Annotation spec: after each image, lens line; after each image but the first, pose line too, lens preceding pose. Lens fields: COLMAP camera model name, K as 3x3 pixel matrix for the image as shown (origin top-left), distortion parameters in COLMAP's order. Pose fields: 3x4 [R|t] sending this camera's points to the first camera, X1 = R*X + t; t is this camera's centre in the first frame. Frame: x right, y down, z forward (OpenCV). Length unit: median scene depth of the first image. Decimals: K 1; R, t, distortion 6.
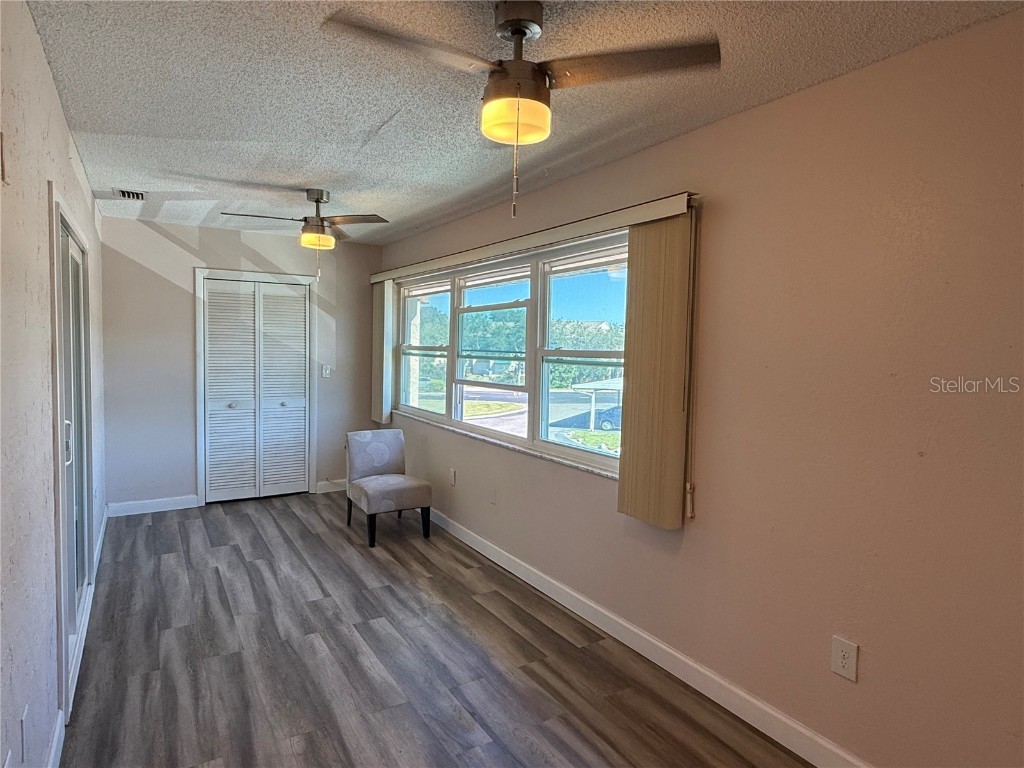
lens RADIAL K [[596.2, 0, 510.5], [0, 596.2, 382.4], [0, 0, 1]] dist [0.003487, 0.000146]
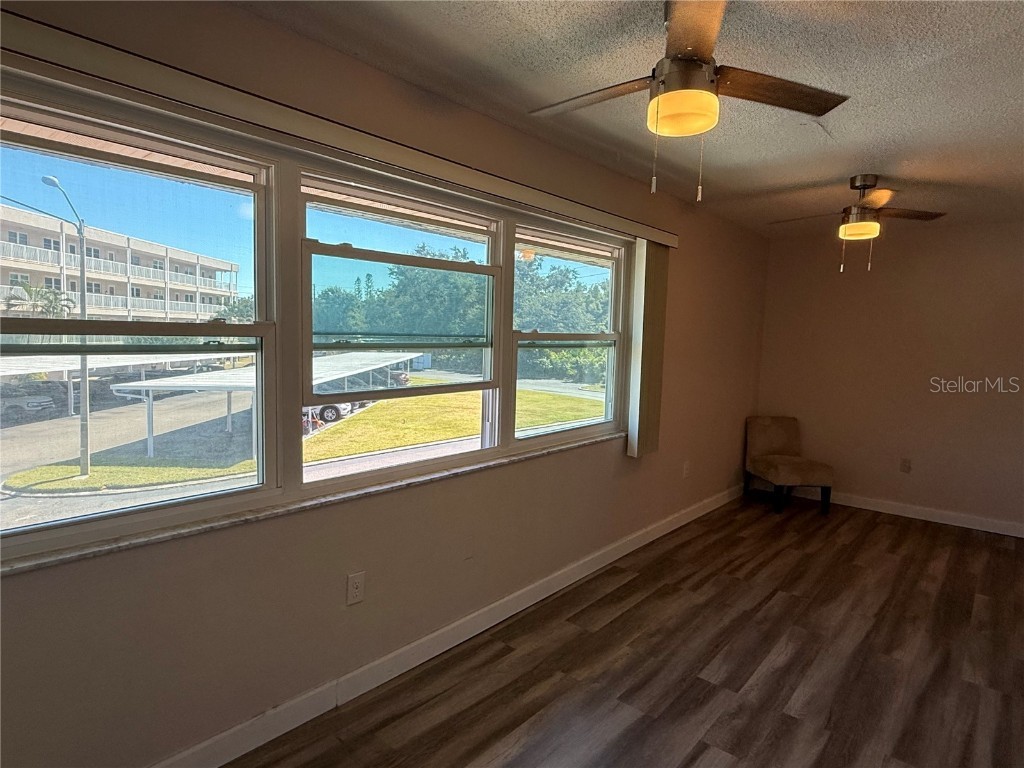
lens RADIAL K [[596.2, 0, 510.5], [0, 596.2, 383.2], [0, 0, 1]] dist [0.003487, 0.000146]
pose [[-0.307859, -0.114701, 0.944493, -0.852486], [0.019489, 0.991738, 0.126791, -0.105151], [-0.951232, 0.057441, -0.303080, 1.468856]]
